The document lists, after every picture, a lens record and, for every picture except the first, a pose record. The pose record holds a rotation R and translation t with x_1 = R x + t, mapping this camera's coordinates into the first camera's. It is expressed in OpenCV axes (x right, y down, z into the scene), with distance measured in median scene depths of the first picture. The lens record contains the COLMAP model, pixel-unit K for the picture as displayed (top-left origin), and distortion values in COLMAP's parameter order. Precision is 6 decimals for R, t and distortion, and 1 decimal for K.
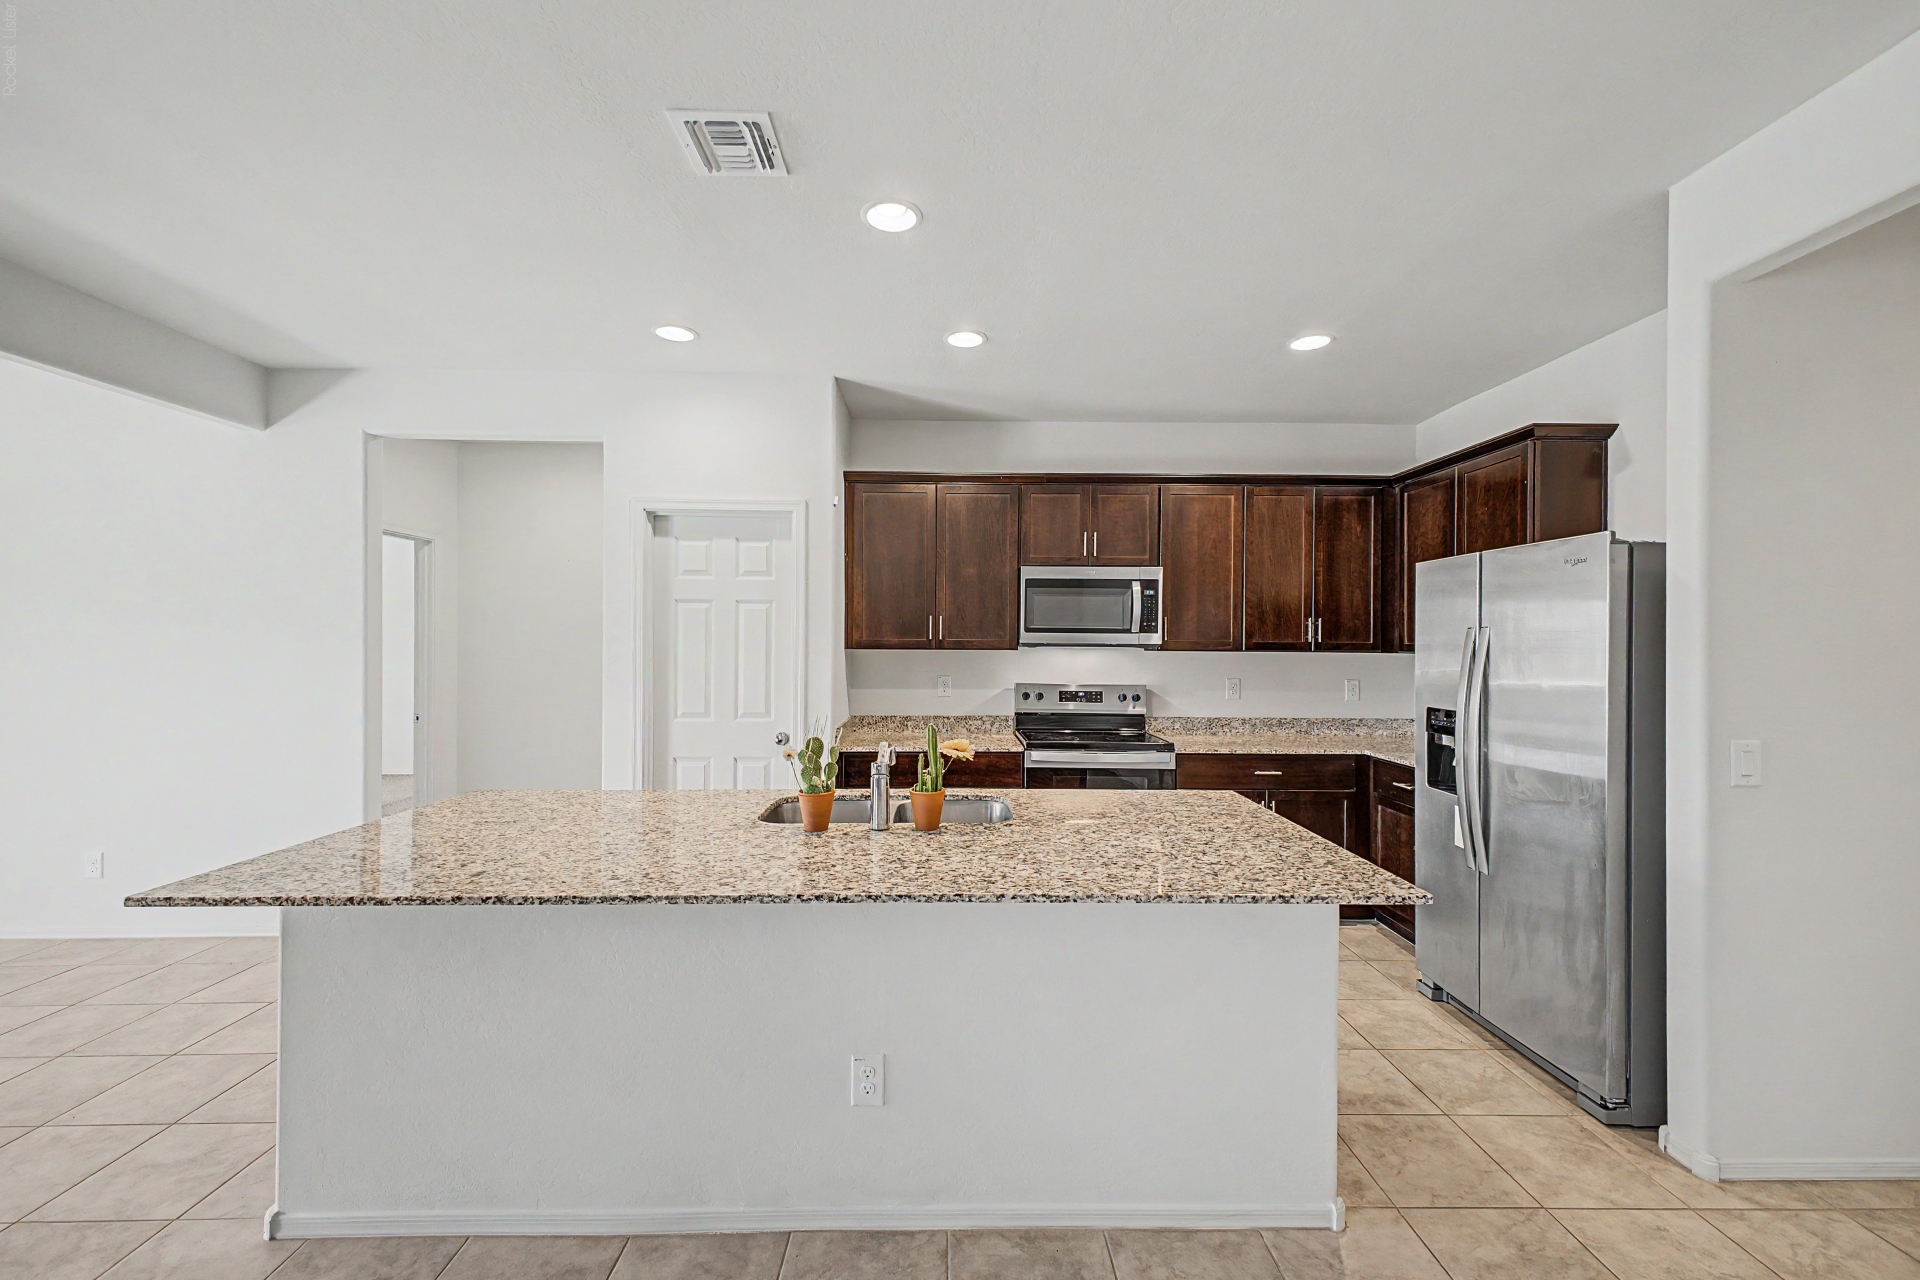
lens RADIAL K [[755.2, 0, 960.0], [0, 755.2, 640.0], [0, 0, 1]] dist [0.011700, -0.000137]
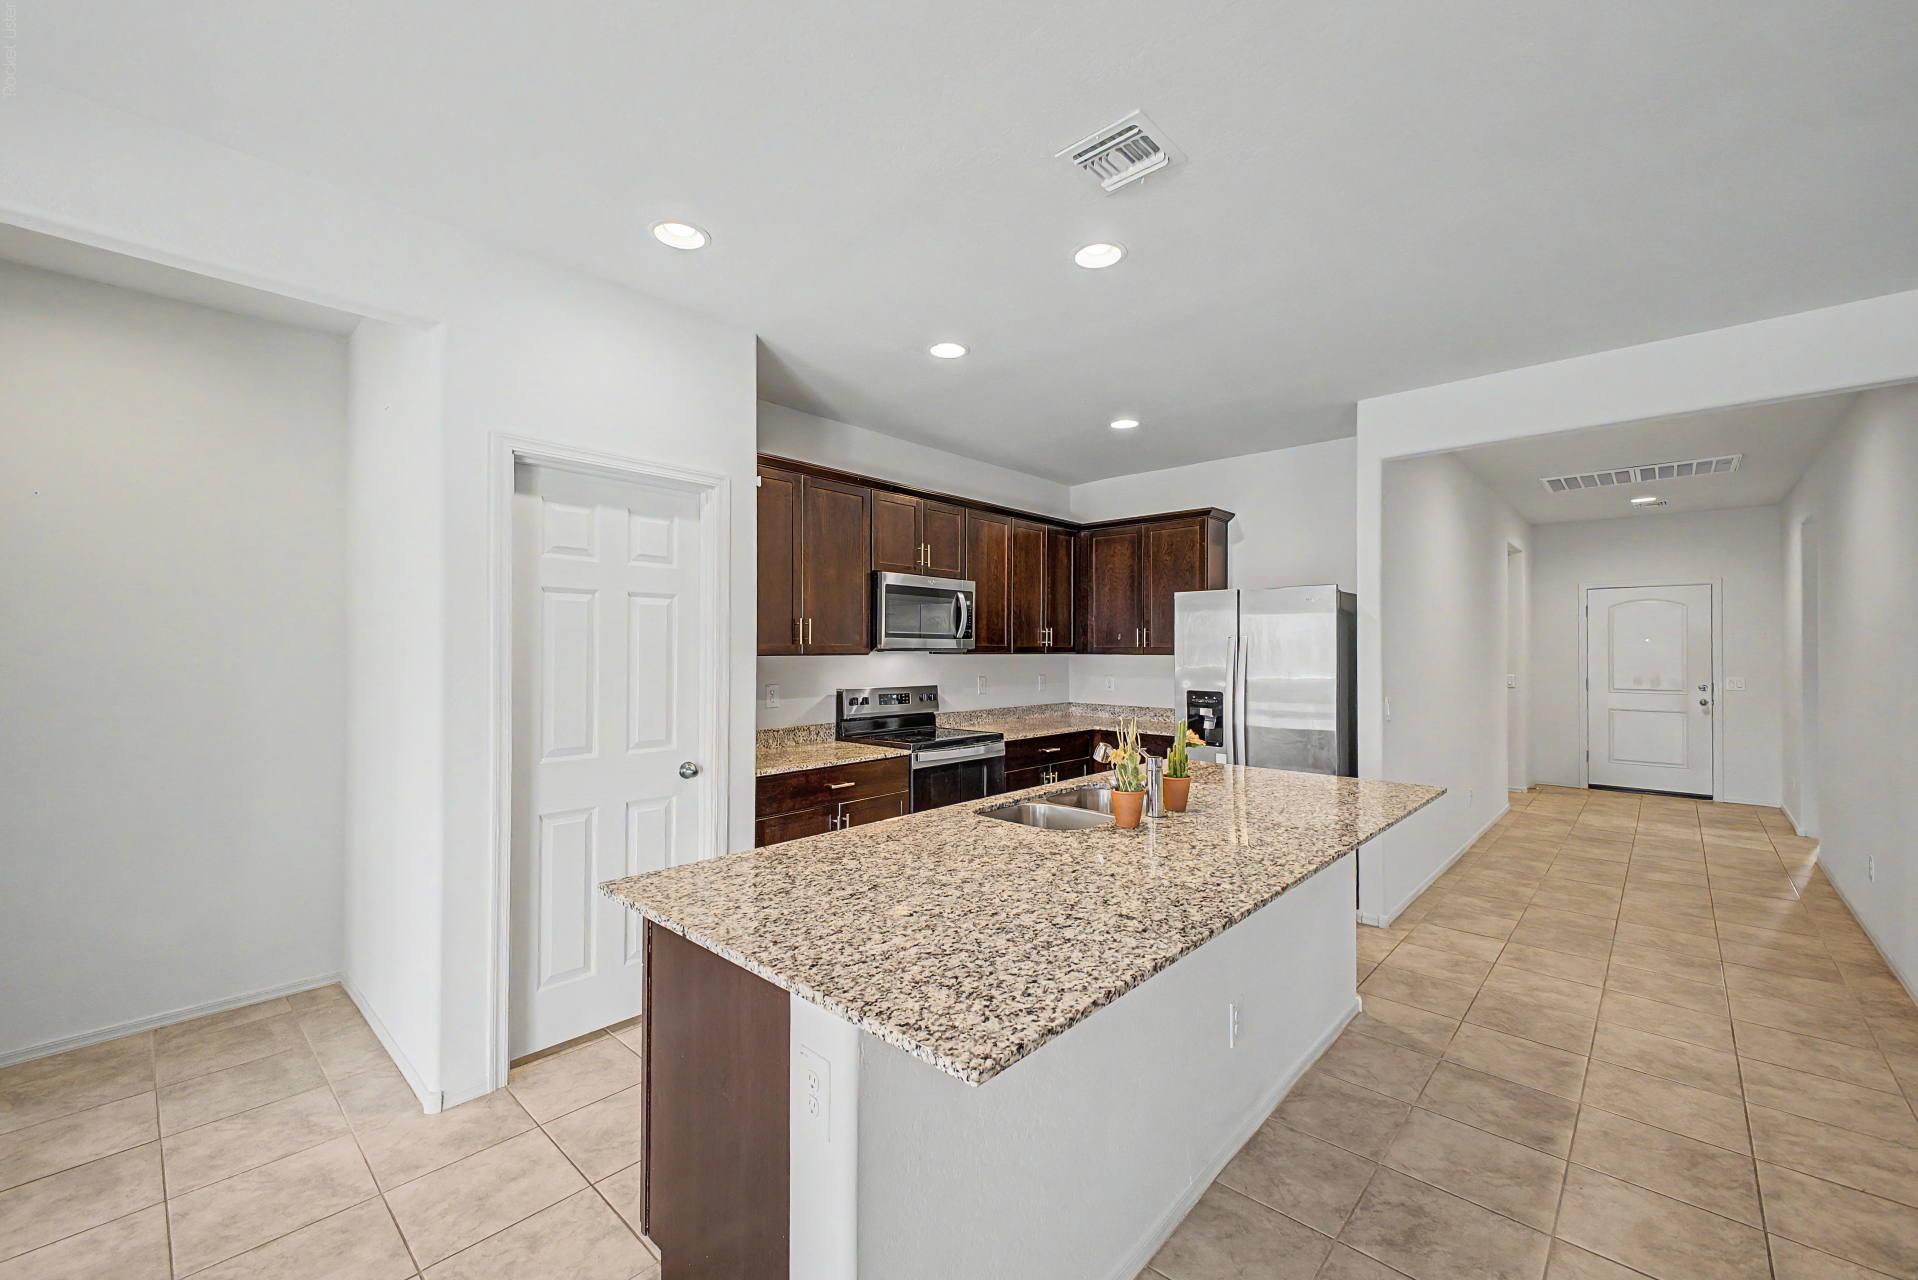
lens RADIAL K [[768.0, 0, 959.0], [0, 768.0, 640.0], [0, 0, 1]] dist [0.014932, -0.000417]
pose [[0.685691, 0.003763, 0.727883, -0.595813], [-0.000375, 0.999988, -0.004817, -0.001944], [-0.727893, 0.003030, 0.685685, 0.225942]]
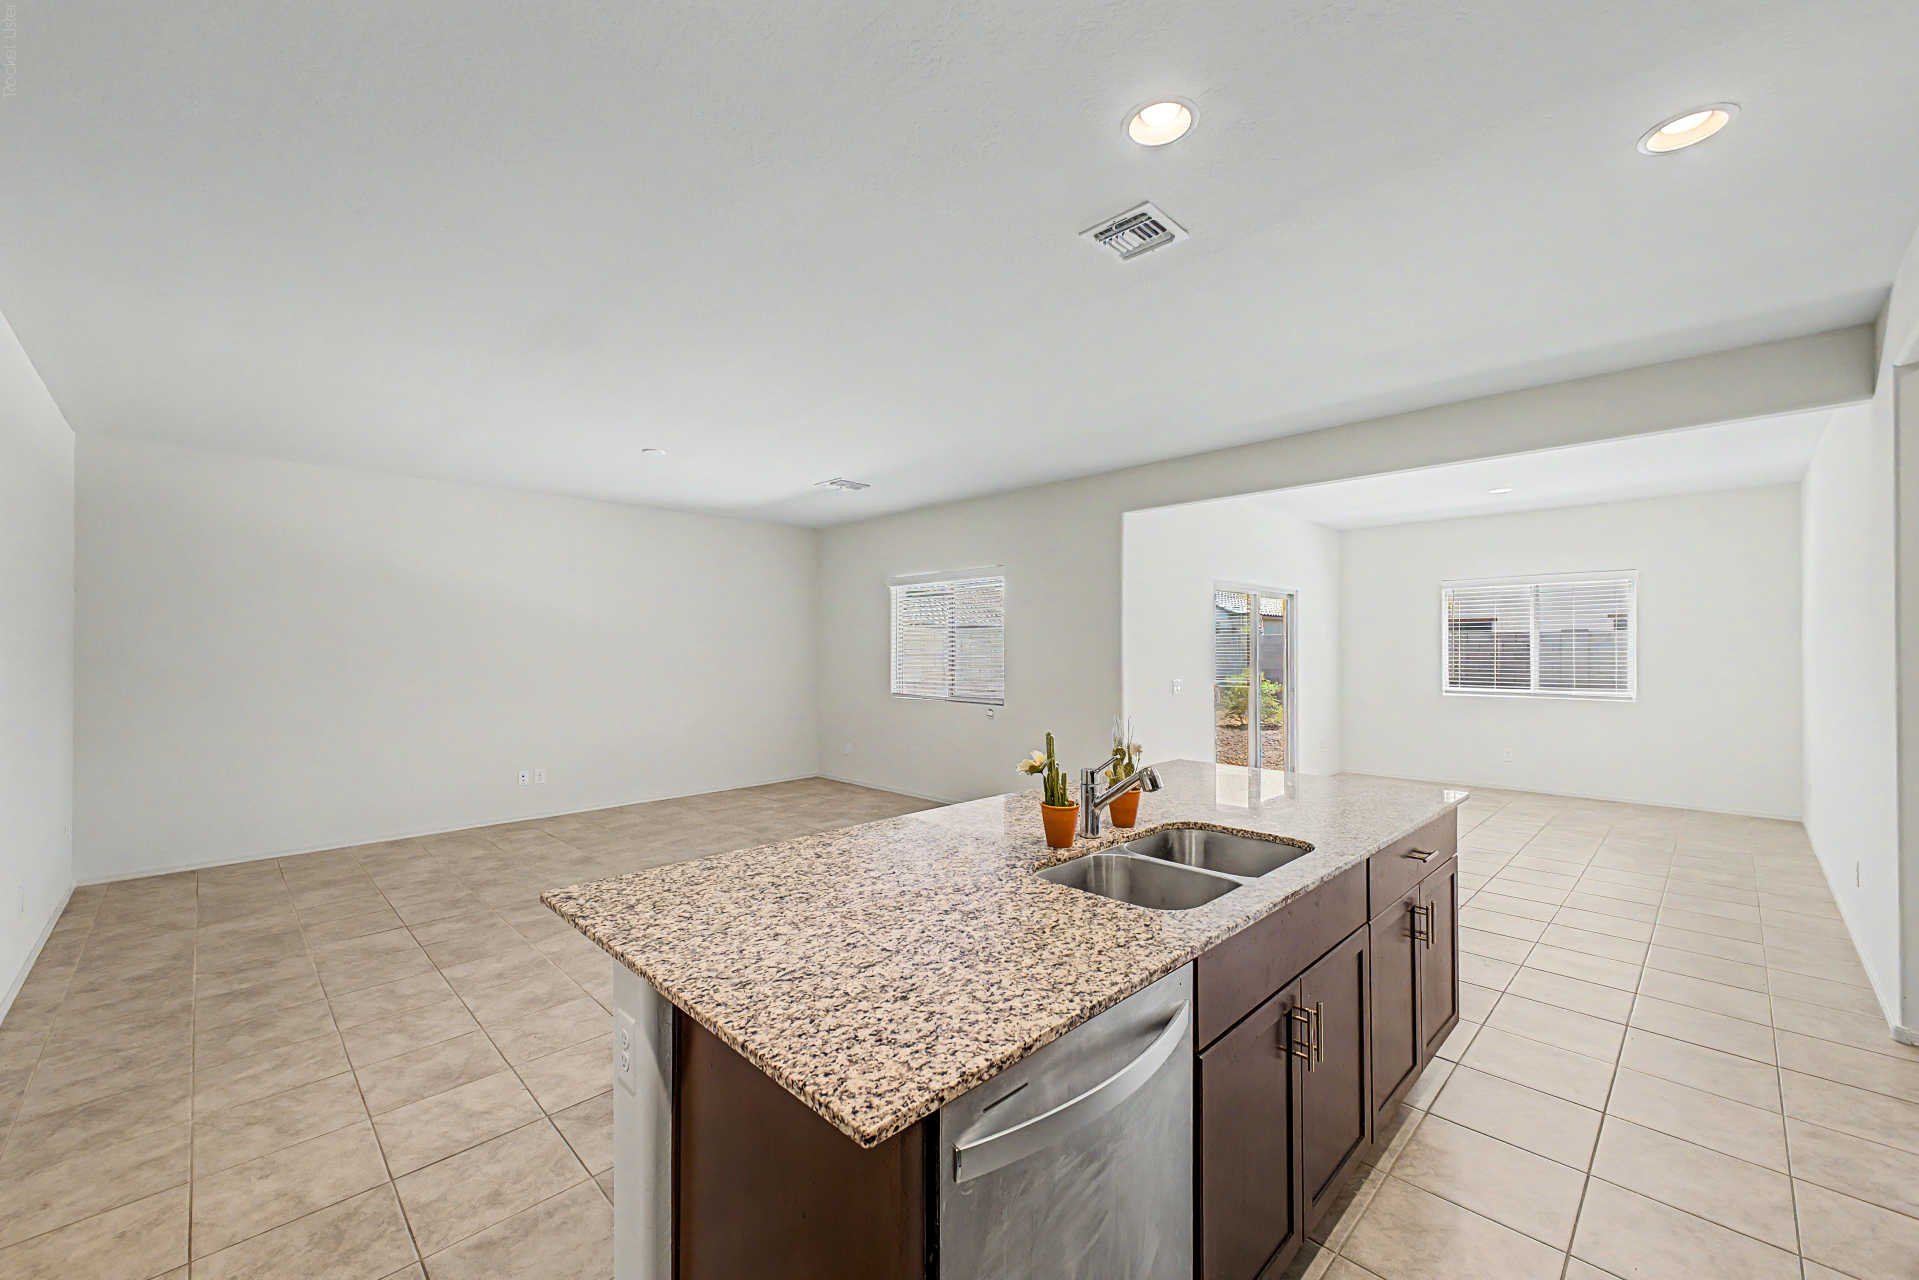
lens RADIAL K [[754.8, 0, 959.5], [0, 754.8, 640.0], [0, 0, 1]] dist [0.011700, -0.000137]
pose [[-0.721093, -0.010777, -0.692754, 0.361348], [0.003005, 0.999821, -0.018683, 0.007868], [0.692832, -0.015554, -0.720932, 0.830322]]
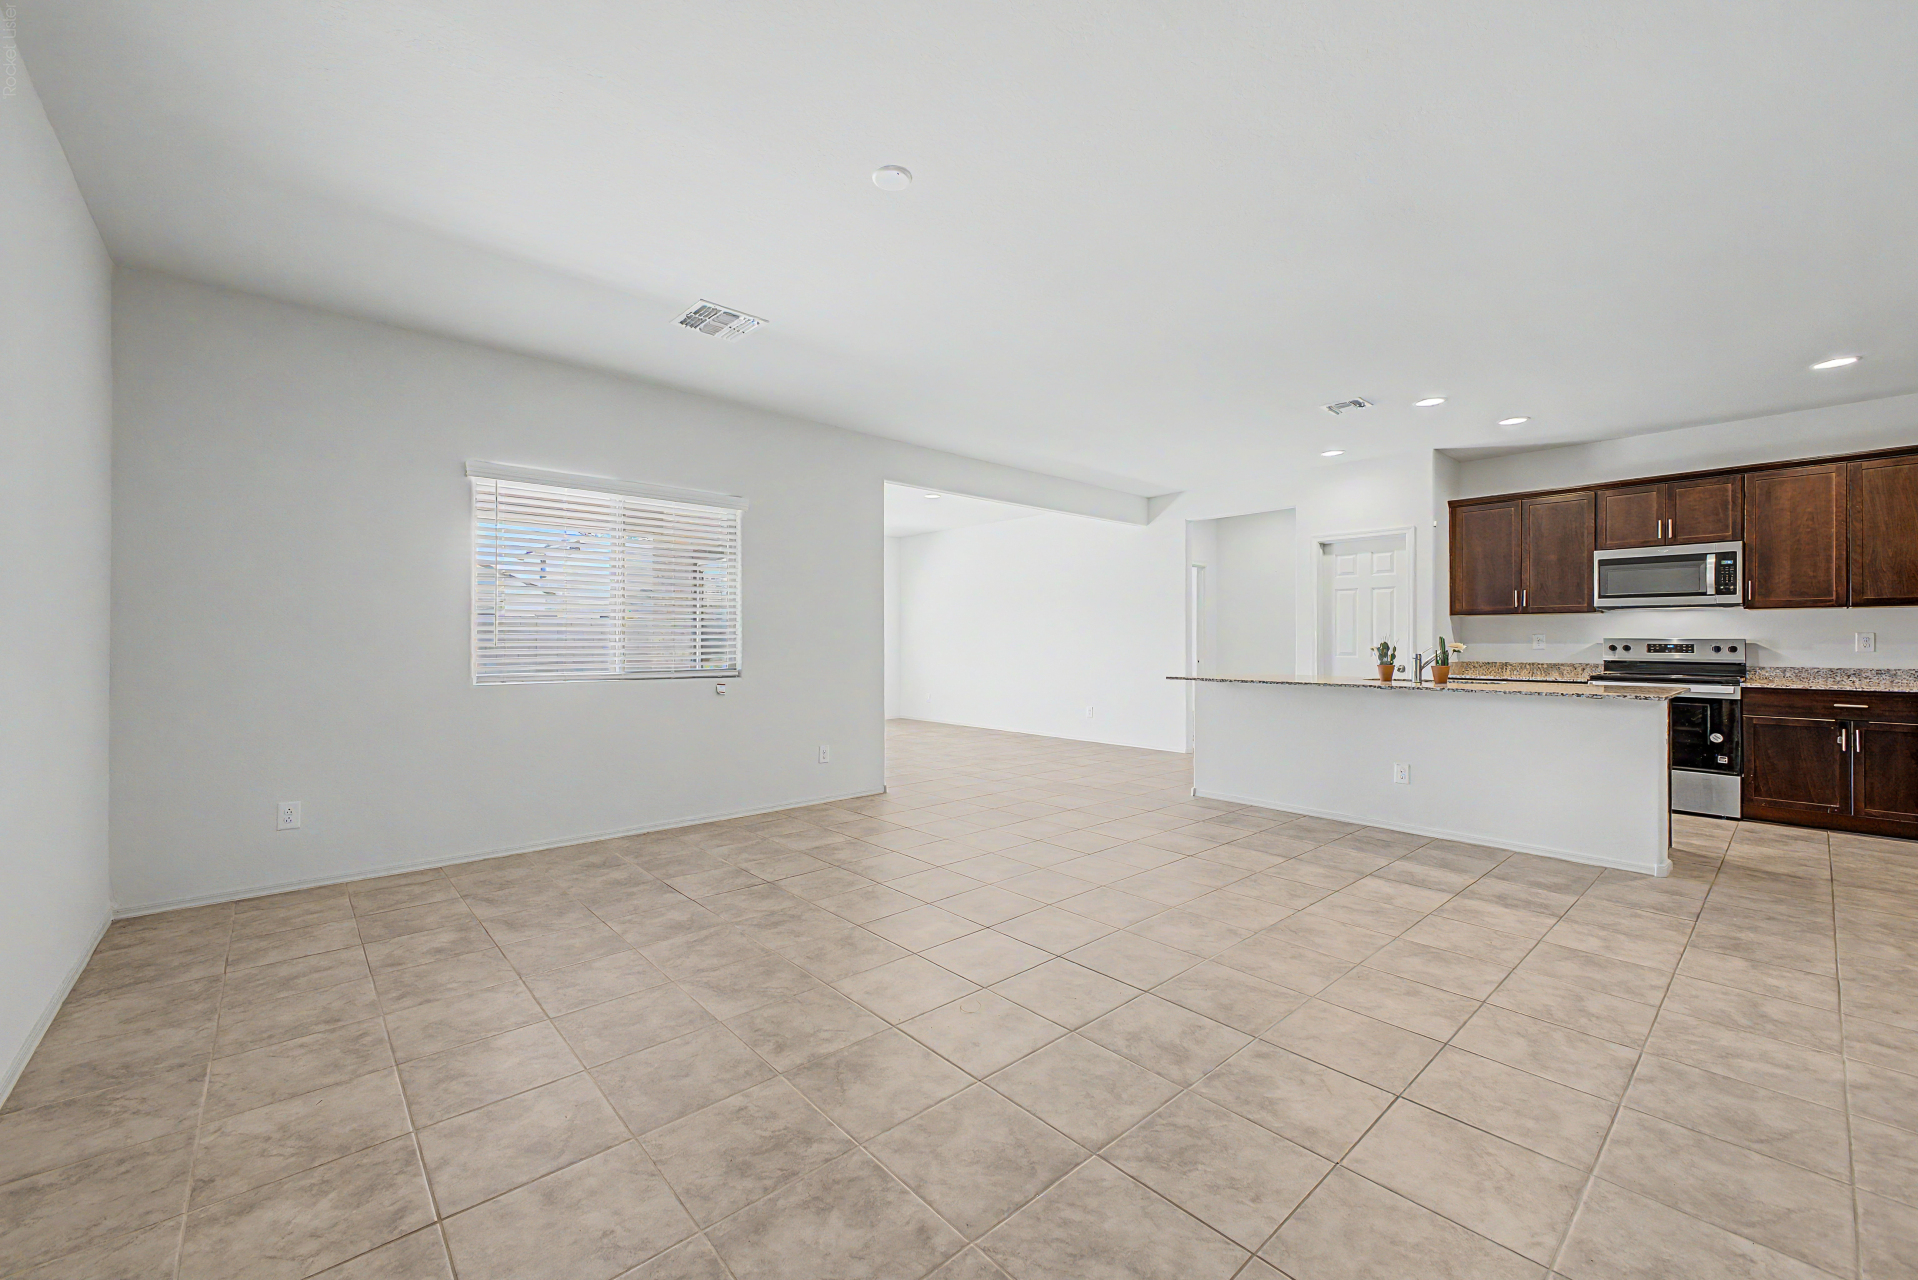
lens RADIAL K [[768.0, 0, 959.0], [0, 768.0, 640.0], [0, 0, 1]] dist [0.014932, -0.000417]
pose [[0.660210, -0.007837, -0.751040, 0.379706], [0.005581, 0.999969, -0.005529, 0.066377], [0.751061, -0.000542, 0.660233, -0.815511]]
